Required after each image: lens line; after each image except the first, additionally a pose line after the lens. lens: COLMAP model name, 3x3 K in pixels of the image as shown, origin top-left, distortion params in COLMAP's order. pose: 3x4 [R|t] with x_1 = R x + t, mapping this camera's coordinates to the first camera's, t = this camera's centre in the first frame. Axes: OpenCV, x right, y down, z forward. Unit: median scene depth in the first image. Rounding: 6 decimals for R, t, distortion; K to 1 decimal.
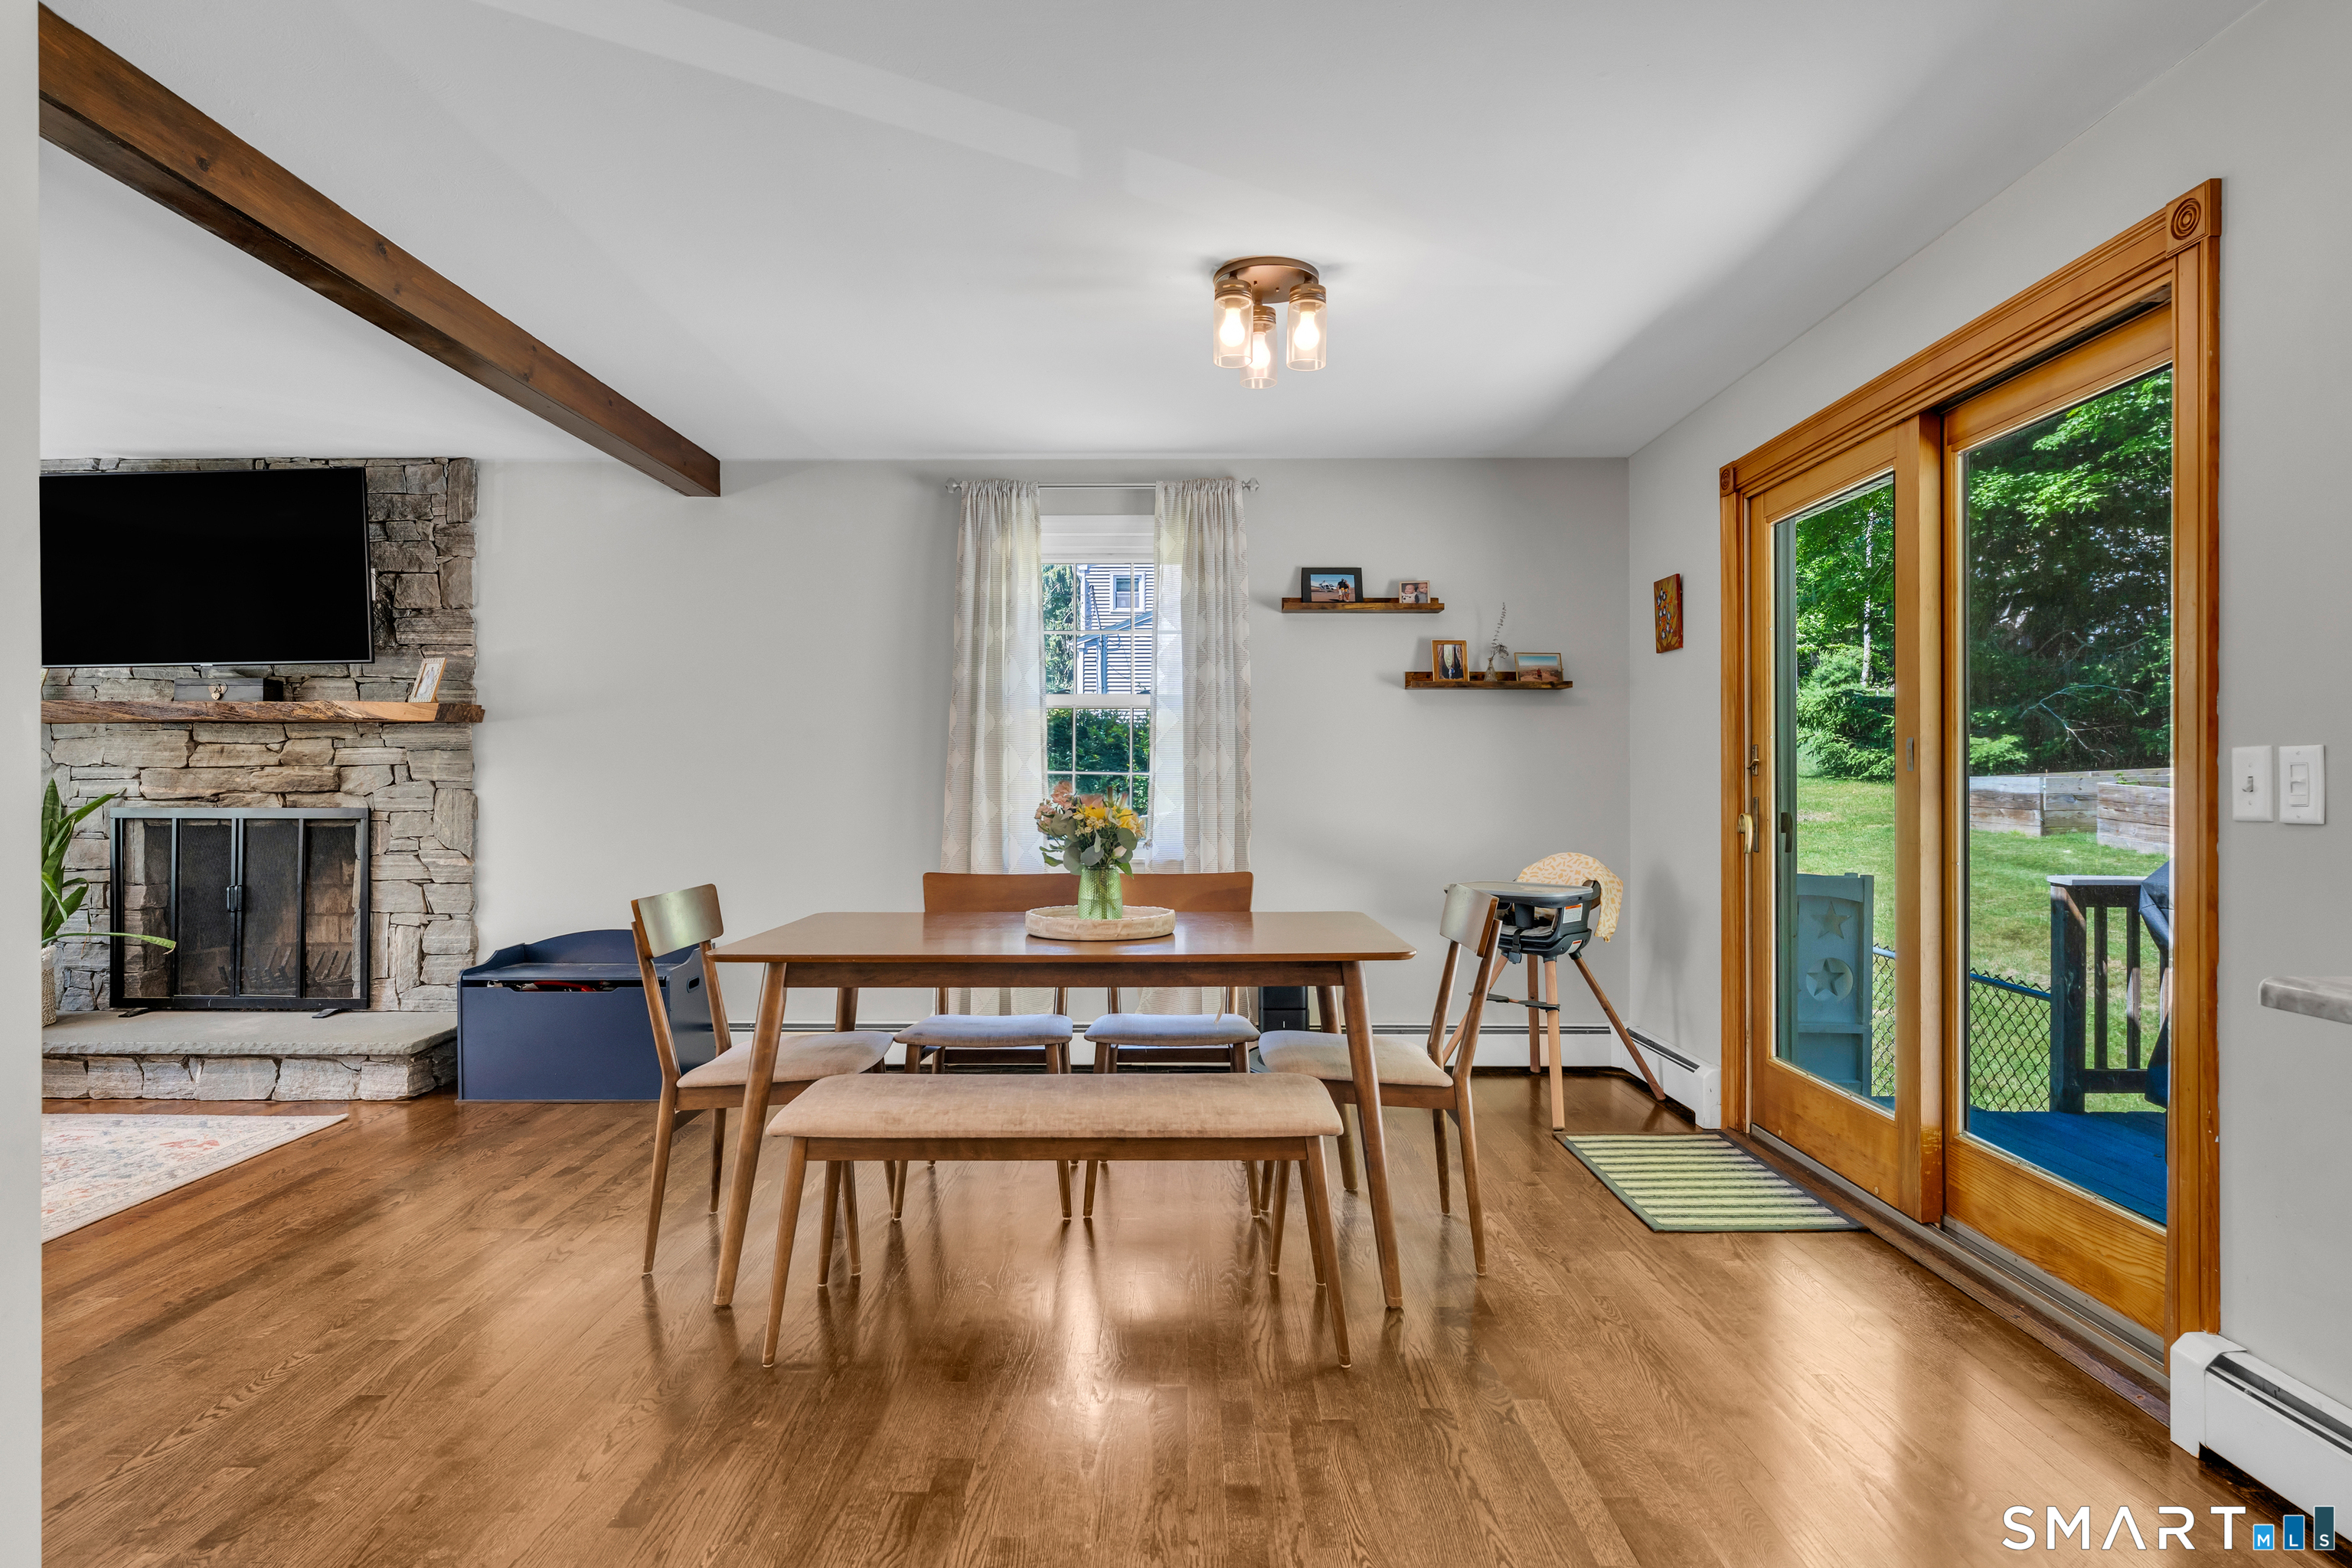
lens RADIAL K [[1296.3, 0, 1174.4], [0, 1296.3, 781.3], [0, 0, 1]] dist [-0.001012, 0.000211]
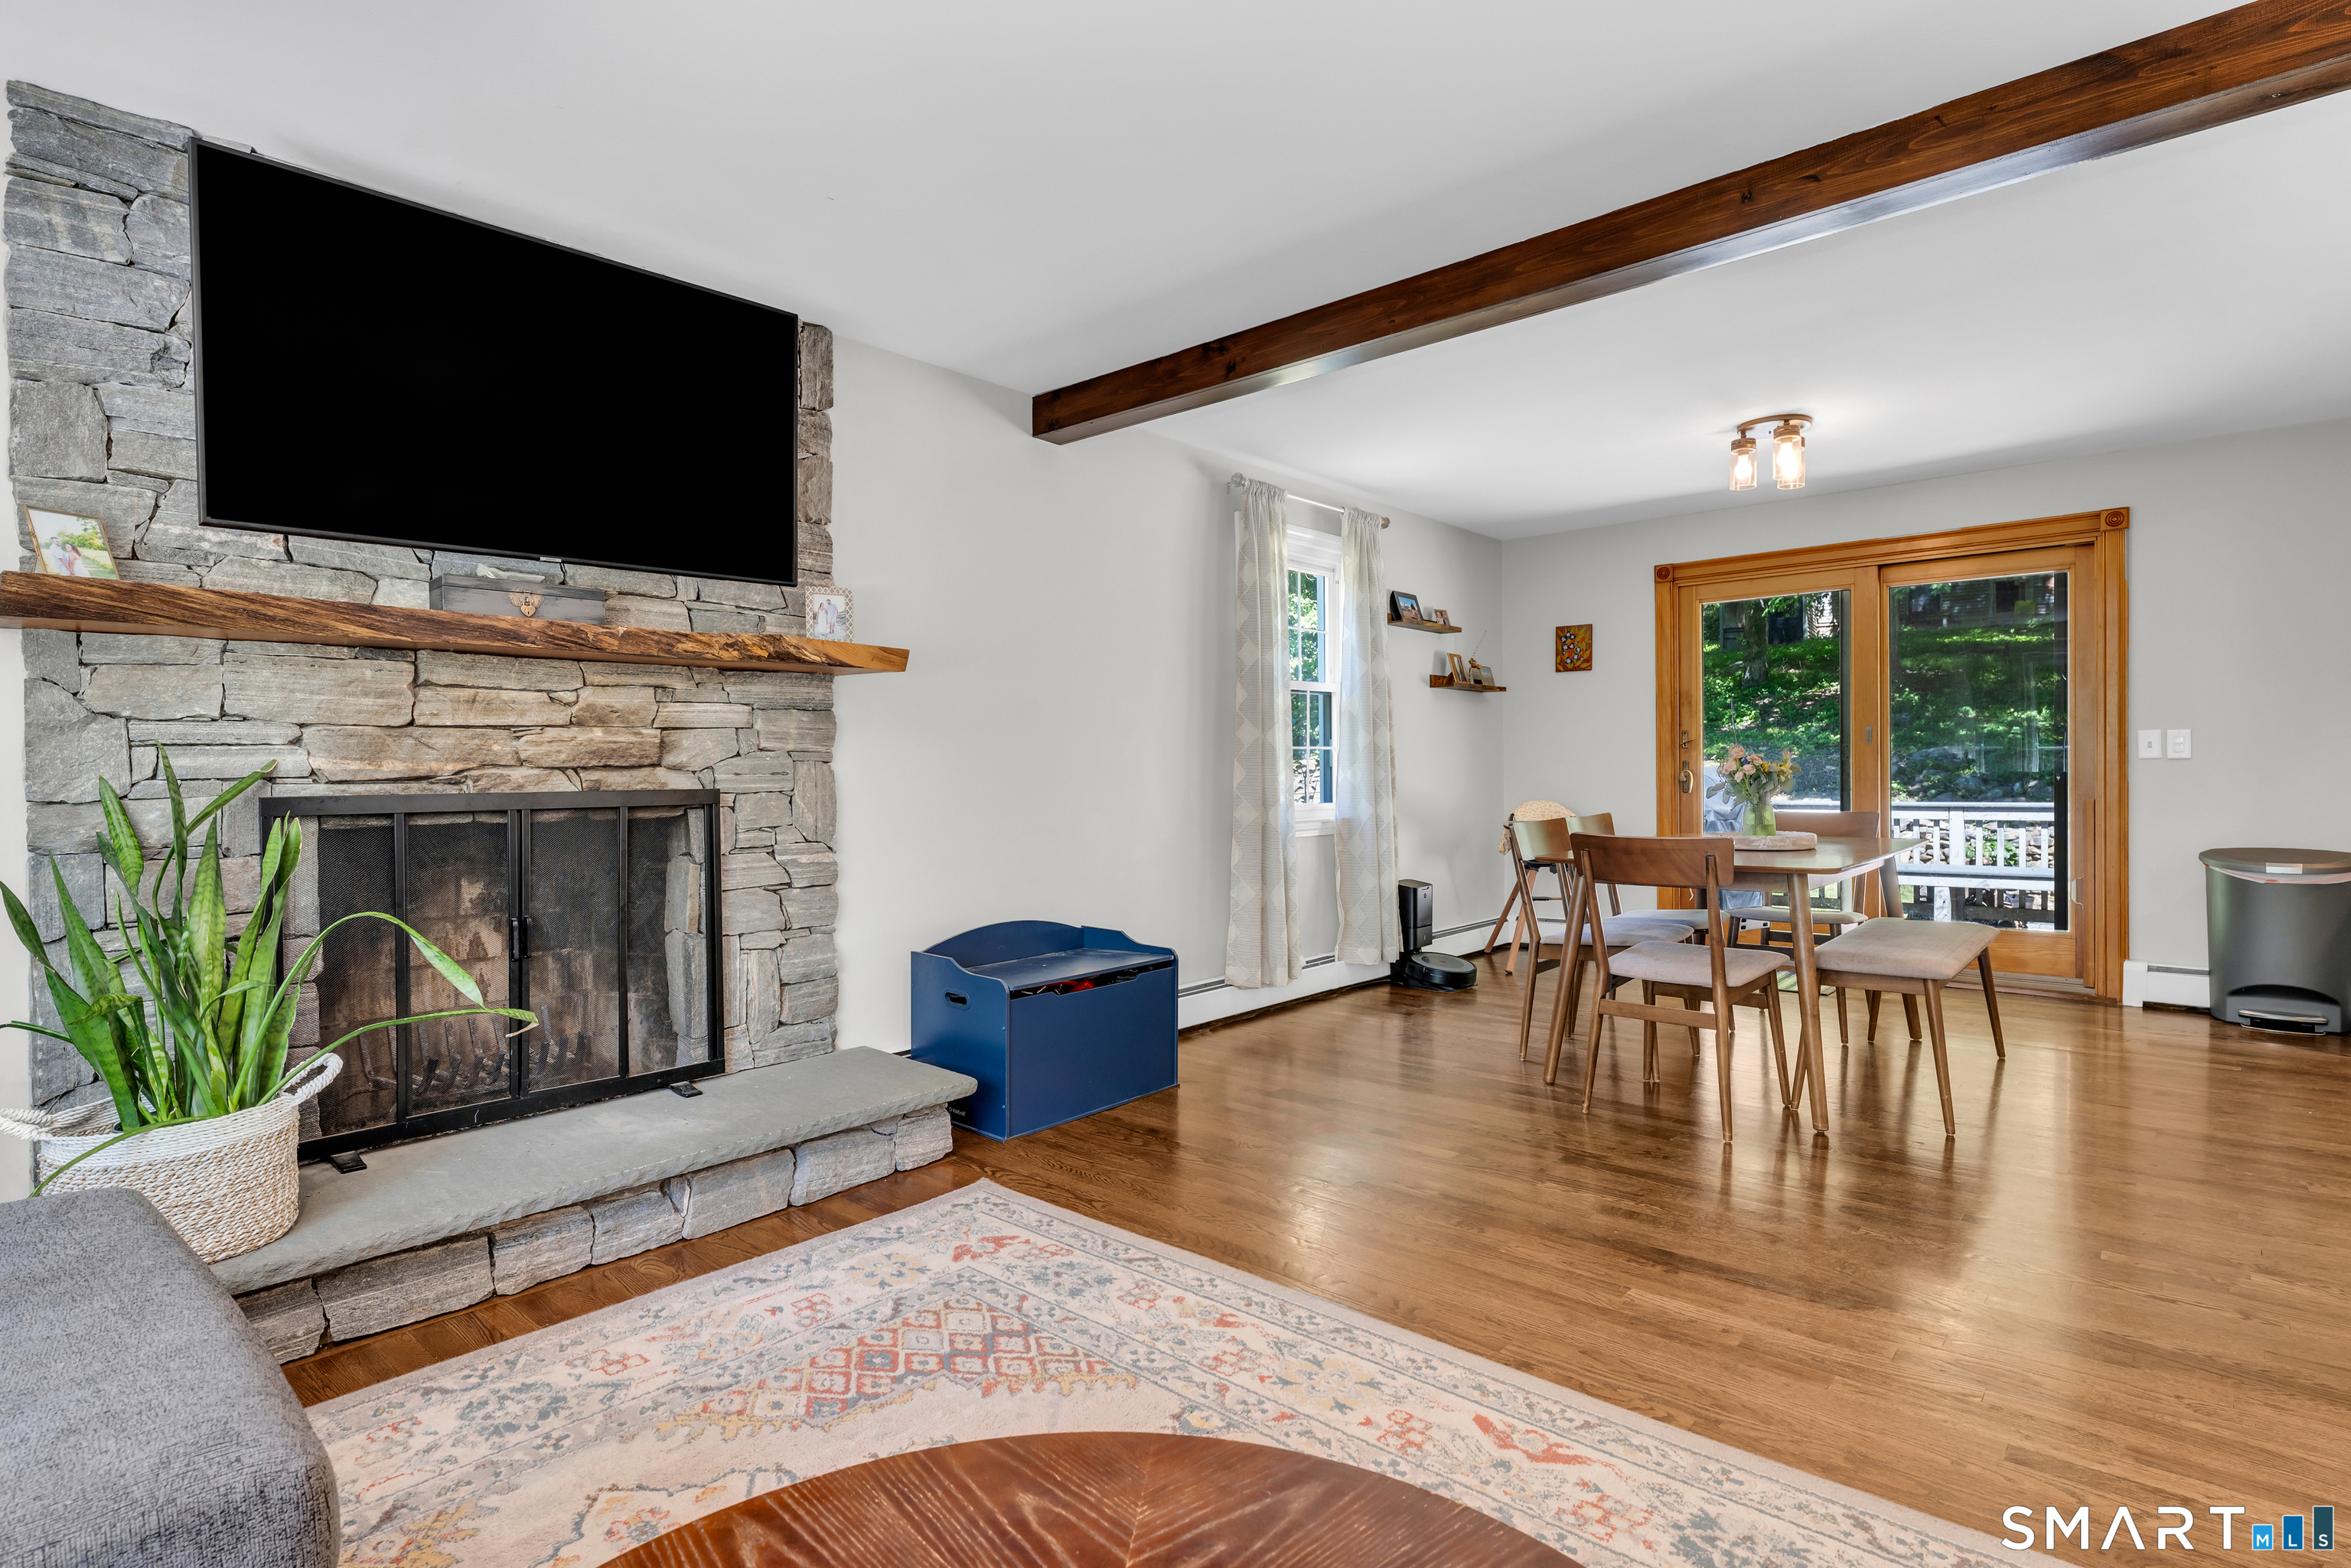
lens RADIAL K [[1166.2, 0, 1175.5], [0, 1166.2, 784.0], [0, 0, 1]] dist [-0.000579, -0.000752]
pose [[0.656124, -0.016719, 0.754468, -0.933308], [0.011467, 0.999860, 0.012185, 0.013145], [-0.754566, 0.000657, 0.656224, 0.394648]]
